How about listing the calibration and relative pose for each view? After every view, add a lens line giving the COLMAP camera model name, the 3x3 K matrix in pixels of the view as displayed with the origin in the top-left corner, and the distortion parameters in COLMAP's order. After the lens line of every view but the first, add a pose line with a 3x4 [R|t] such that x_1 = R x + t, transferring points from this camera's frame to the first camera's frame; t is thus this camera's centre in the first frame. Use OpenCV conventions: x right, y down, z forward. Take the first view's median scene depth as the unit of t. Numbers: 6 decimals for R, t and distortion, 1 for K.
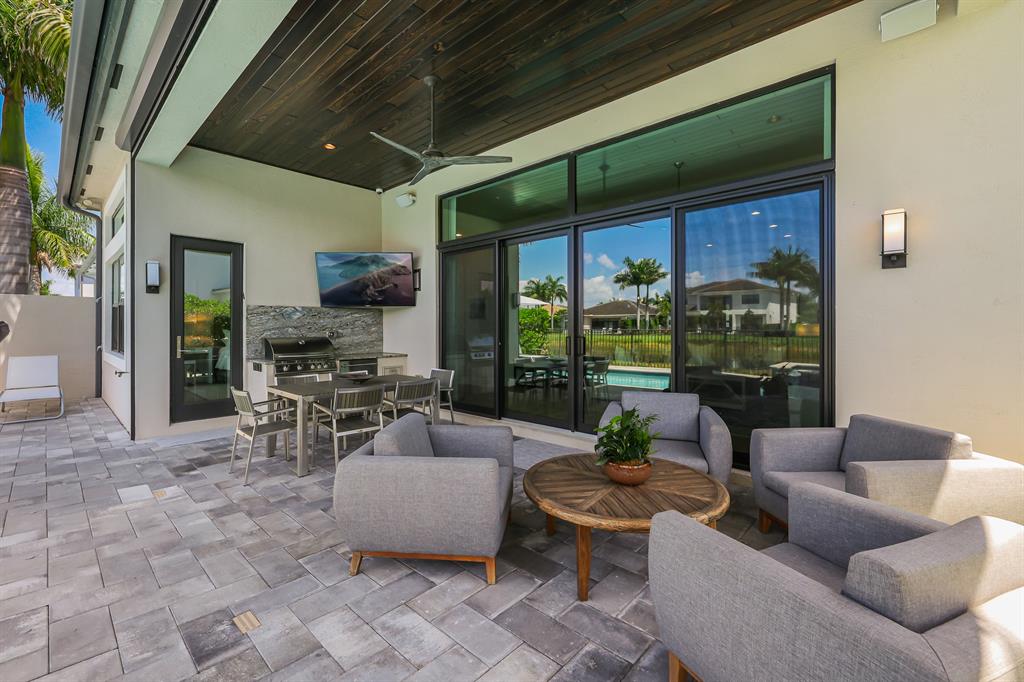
lens RADIAL K [[436.6, 0, 502.5], [0, 436.6, 330.2], [0, 0, 1]] dist [-0.000983, 0.000129]
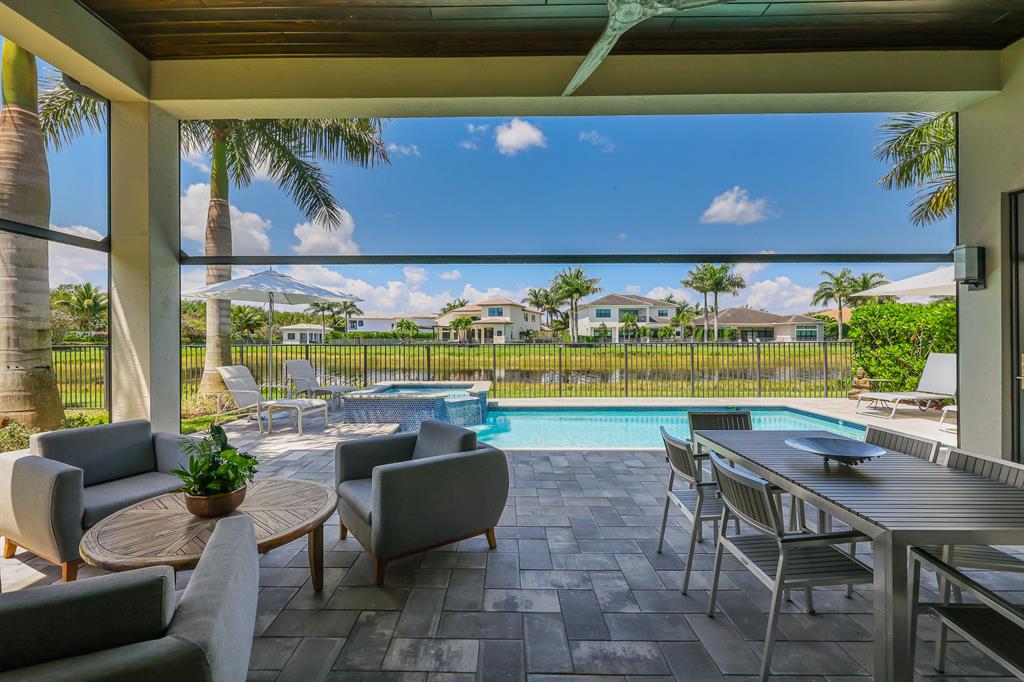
lens RADIAL K [[432.2, 0, 499.5], [0, 432.2, 327.7], [0, 0, 1]] dist [-0.002298, -0.000172]
pose [[-0.733161, -0.012311, -0.679944, 0.177015], [0.001677, 0.999800, -0.019910, -0.009049], [0.680053, -0.015737, -0.732994, 0.770758]]
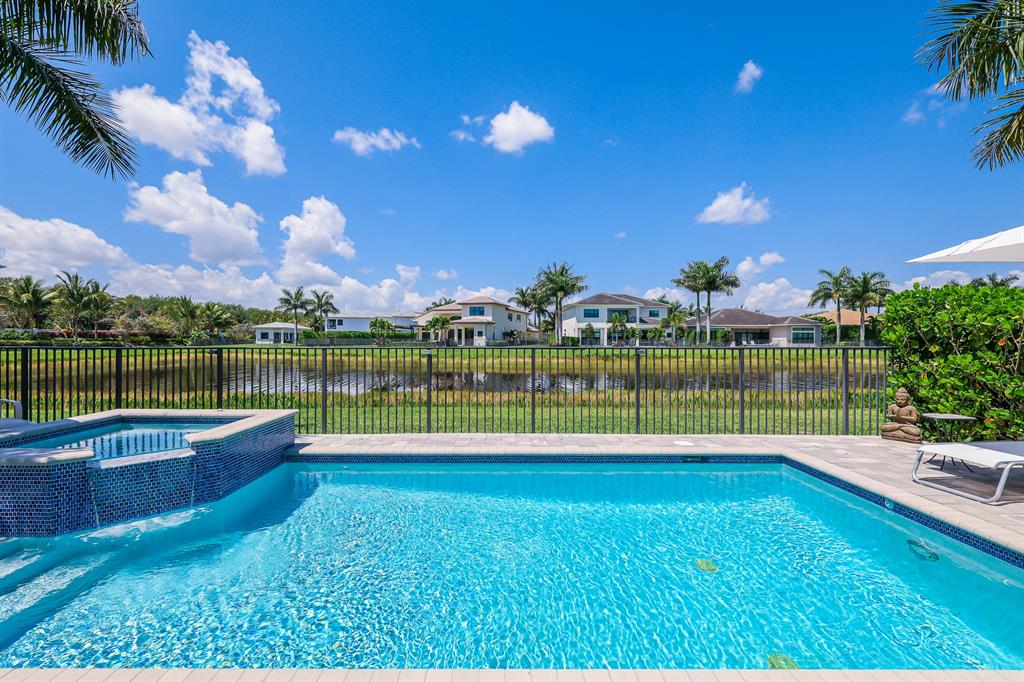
lens RADIAL K [[436.6, 0, 502.5], [0, 436.6, 330.2], [0, 0, 1]] dist [-0.000983, 0.000129]
pose [[-0.721708, -0.013919, -0.692058, -0.428769], [-0.004167, 0.999867, -0.015764, -0.007181], [0.692185, -0.008493, -0.721670, 0.619415]]
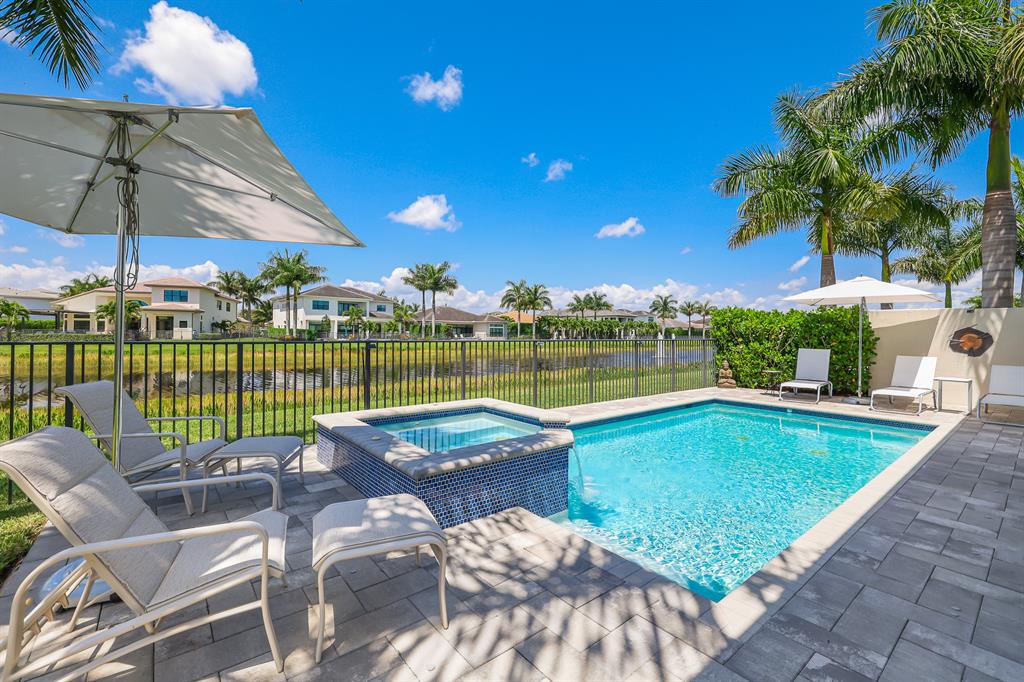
lens RADIAL K [[434.4, 0, 493.2], [0, 434.4, 329.8], [0, 0, 1]] dist [-0.000100, 0.000127]
pose [[-0.144293, -0.009085, -0.989493, 0.150514], [-0.013774, 0.999879, -0.007171, -0.001258], [0.989439, 0.012595, -0.144401, -0.100070]]
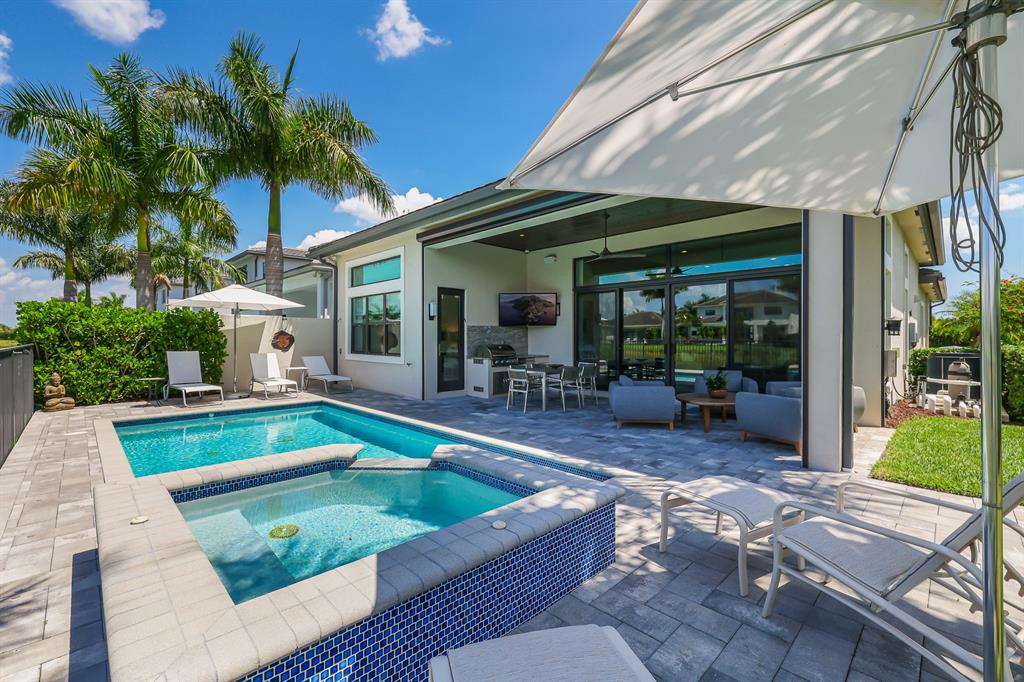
lens RADIAL K [[434.3, 0, 506.4], [0, 434.3, 338.2], [0, 0, 1]] dist [0.002122, 0.000085]
pose [[0.999433, 0.001449, -0.033627, -0.335129], [-0.001597, 0.999989, -0.004379, -0.000735], [0.033621, 0.004431, 0.999425, -0.620538]]
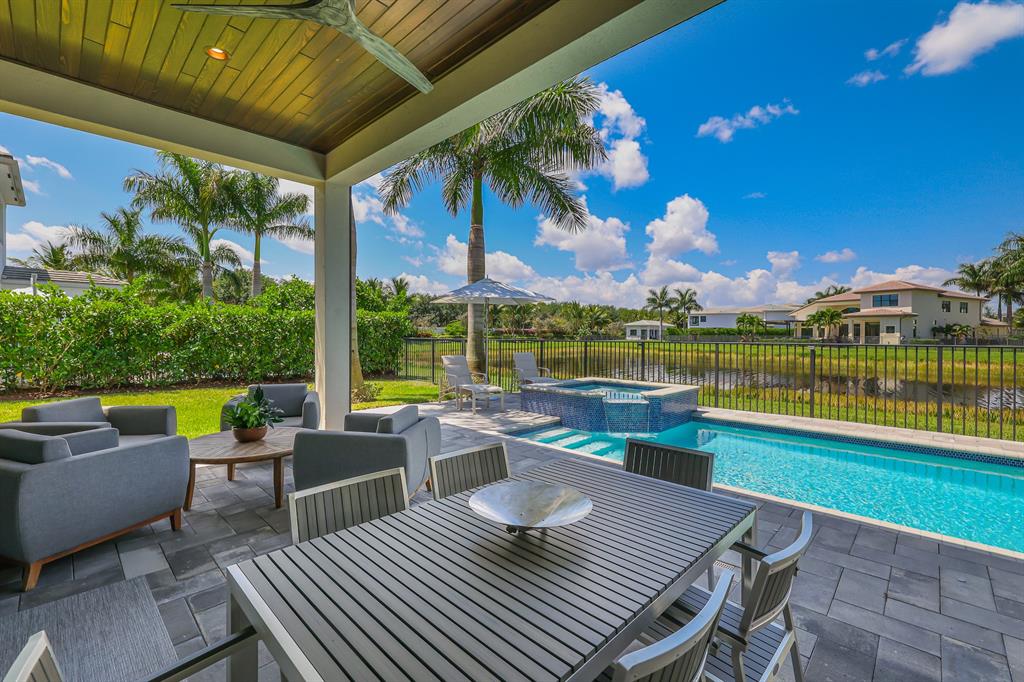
lens RADIAL K [[436.4, 0, 503.8], [0, 436.4, 338.0], [0, 0, 1]] dist [0.000275, -0.000080]
pose [[-0.999870, -0.003609, 0.015714, -0.216190], [-0.003406, 0.999911, 0.012917, -0.011282], [-0.015759, 0.012862, -0.999793, 0.929555]]
